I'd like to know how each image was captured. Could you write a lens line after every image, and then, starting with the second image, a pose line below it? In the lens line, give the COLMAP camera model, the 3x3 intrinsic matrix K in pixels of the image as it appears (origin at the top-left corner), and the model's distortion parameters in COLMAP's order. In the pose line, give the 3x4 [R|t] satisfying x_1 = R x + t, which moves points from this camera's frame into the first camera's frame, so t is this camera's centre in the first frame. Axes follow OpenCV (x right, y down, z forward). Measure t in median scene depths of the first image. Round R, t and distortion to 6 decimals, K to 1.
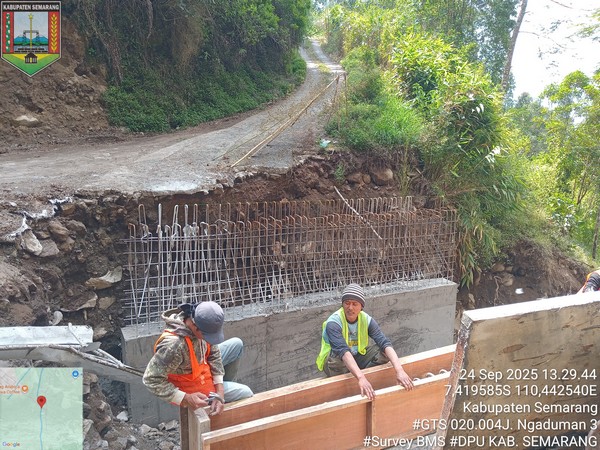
lens RADIAL K [[445.3, 0, 296.5], [0, 445.3, 223.8], [0, 0, 1]] dist [0.032713, -0.074733]
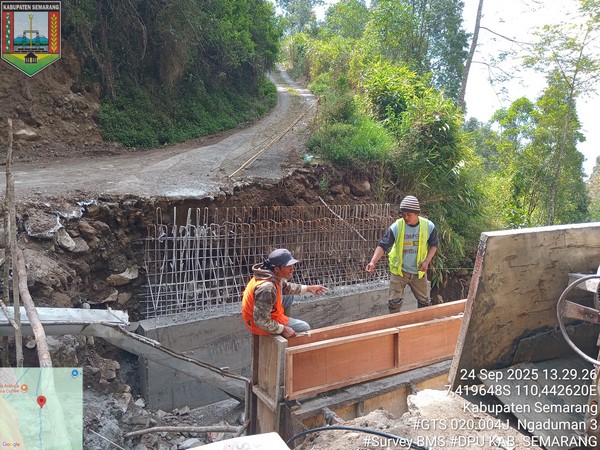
lens RADIAL K [[445.3, 0, 296.5], [0, 445.3, 223.8], [0, 0, 1]] dist [0.032713, -0.074733]
pose [[0.996035, -0.007850, 0.088610, -0.066451], [0.012182, 0.998751, -0.048450, 0.035196], [-0.088119, 0.049338, 0.994887, -0.084380]]
